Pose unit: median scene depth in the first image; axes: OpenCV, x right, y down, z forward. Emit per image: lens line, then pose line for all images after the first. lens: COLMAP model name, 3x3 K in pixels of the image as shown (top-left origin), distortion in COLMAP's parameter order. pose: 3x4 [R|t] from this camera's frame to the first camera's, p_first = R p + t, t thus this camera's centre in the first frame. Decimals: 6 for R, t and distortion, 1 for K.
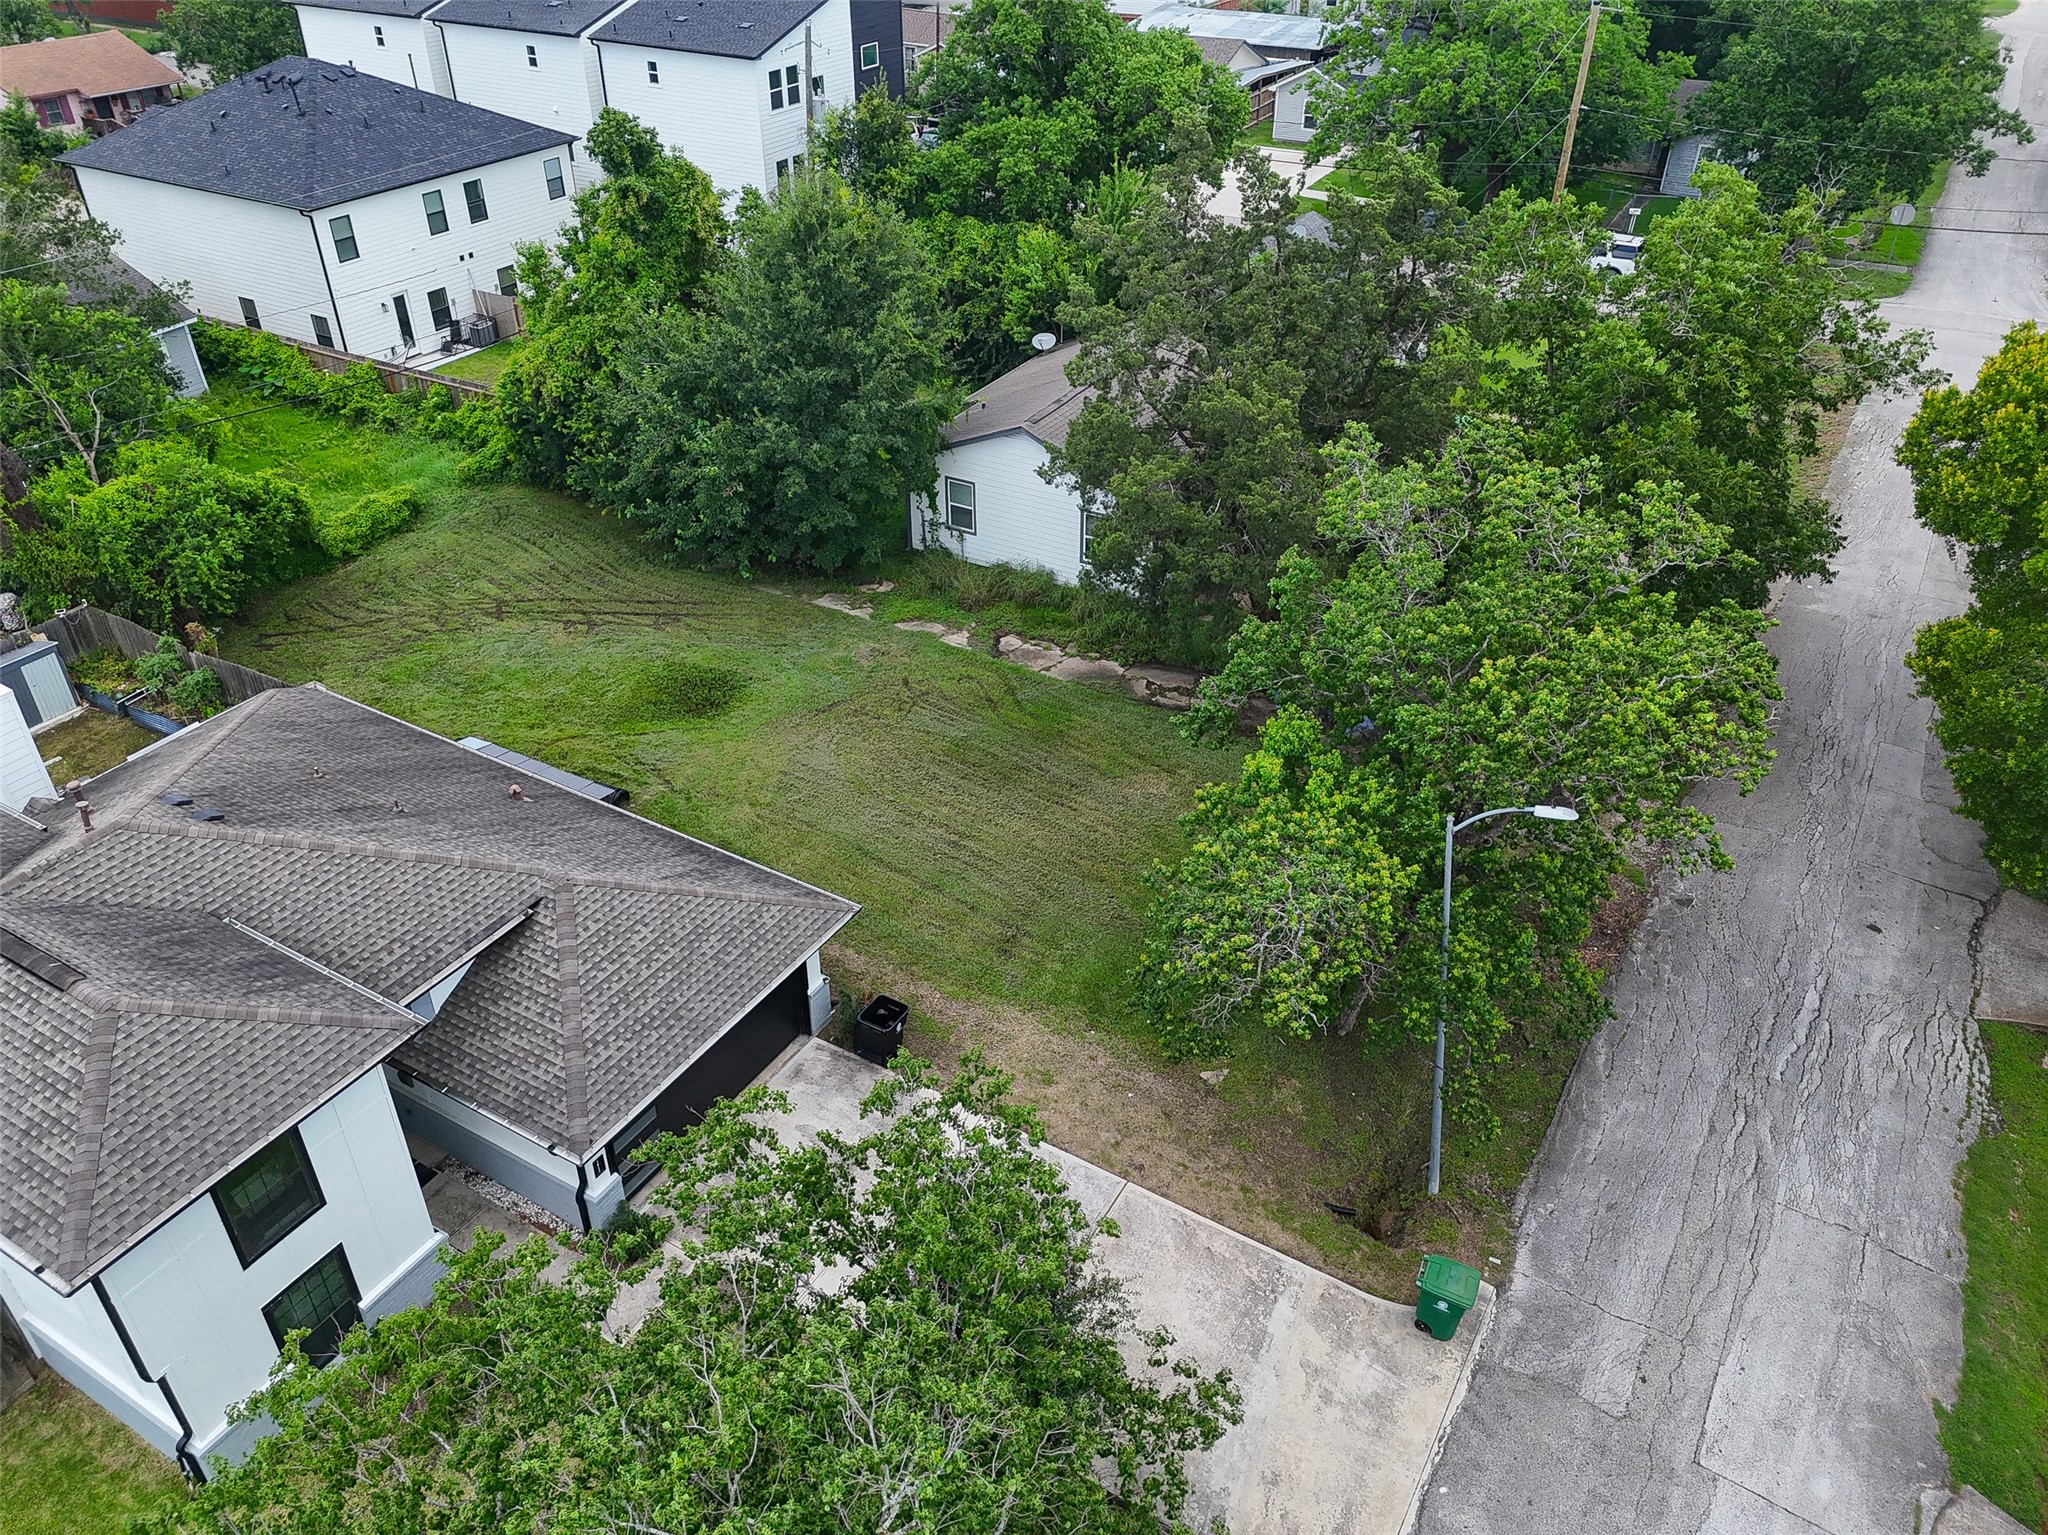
lens RADIAL K [[1503.5, 0, 1012.3], [0, 1503.5, 781.2], [0, 0, 1]] dist [0.057084, -0.036957]
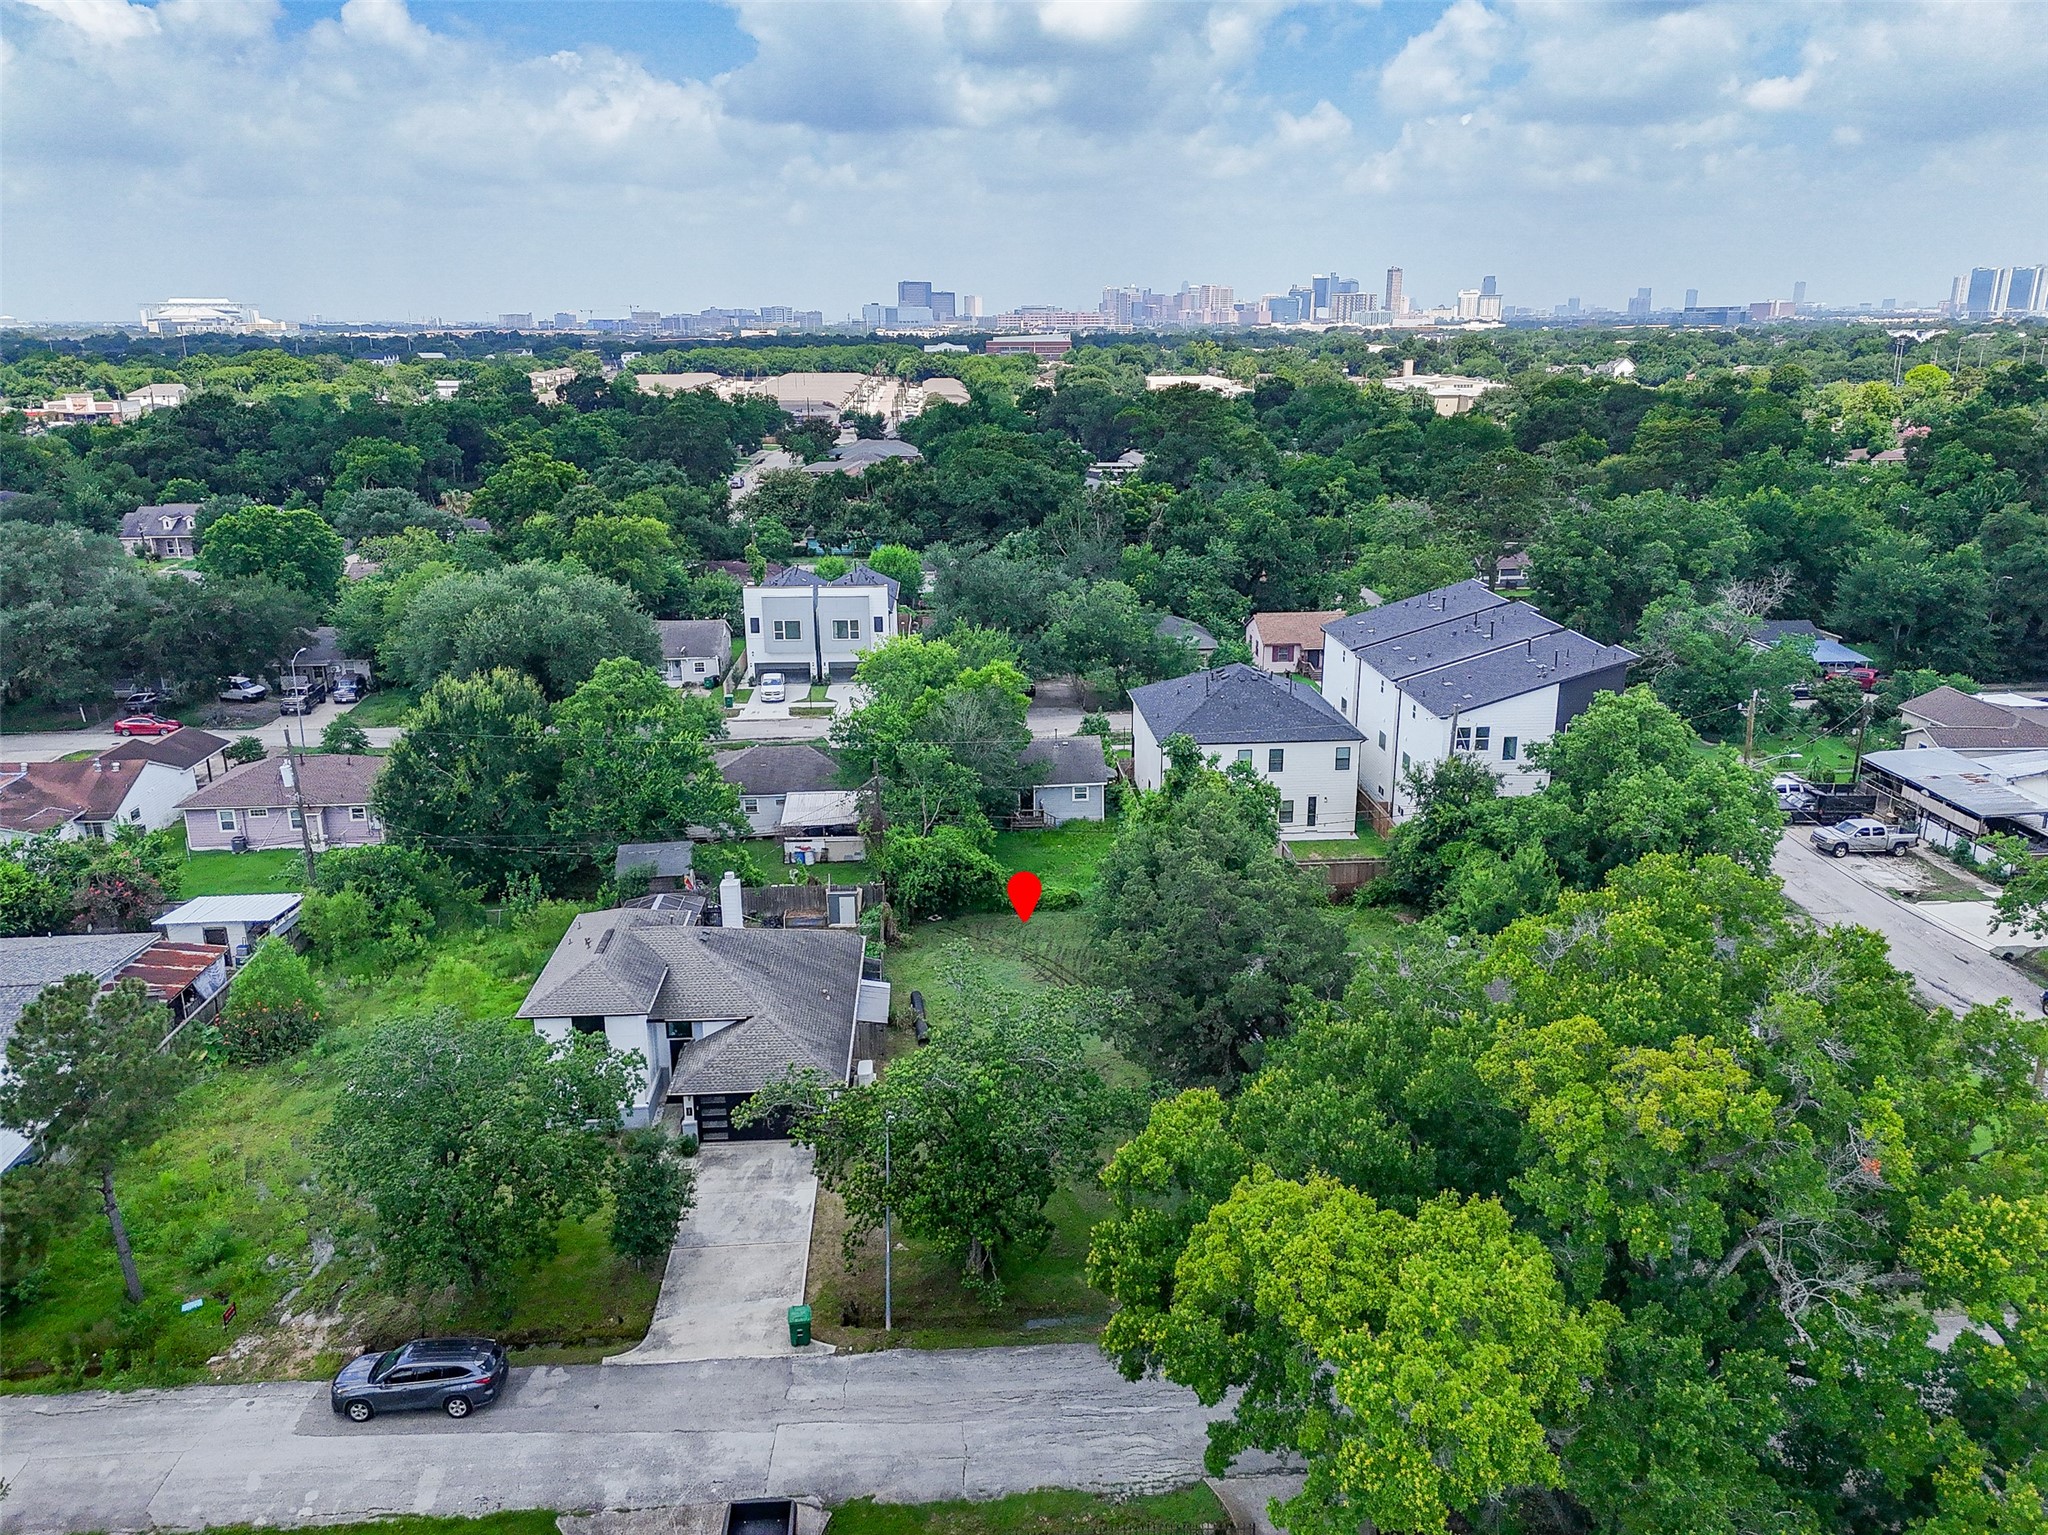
lens RADIAL K [[1503.5, 0, 995.7], [0, 1503.5, 696.0], [0, 0, 1]] dist [0.057084, -0.036957]
pose [[0.552170, 0.194299, -0.810775, 0.979667], [-0.467445, 0.877390, -0.108085, -0.161753], [0.690365, 0.438674, 0.575292, -0.203857]]
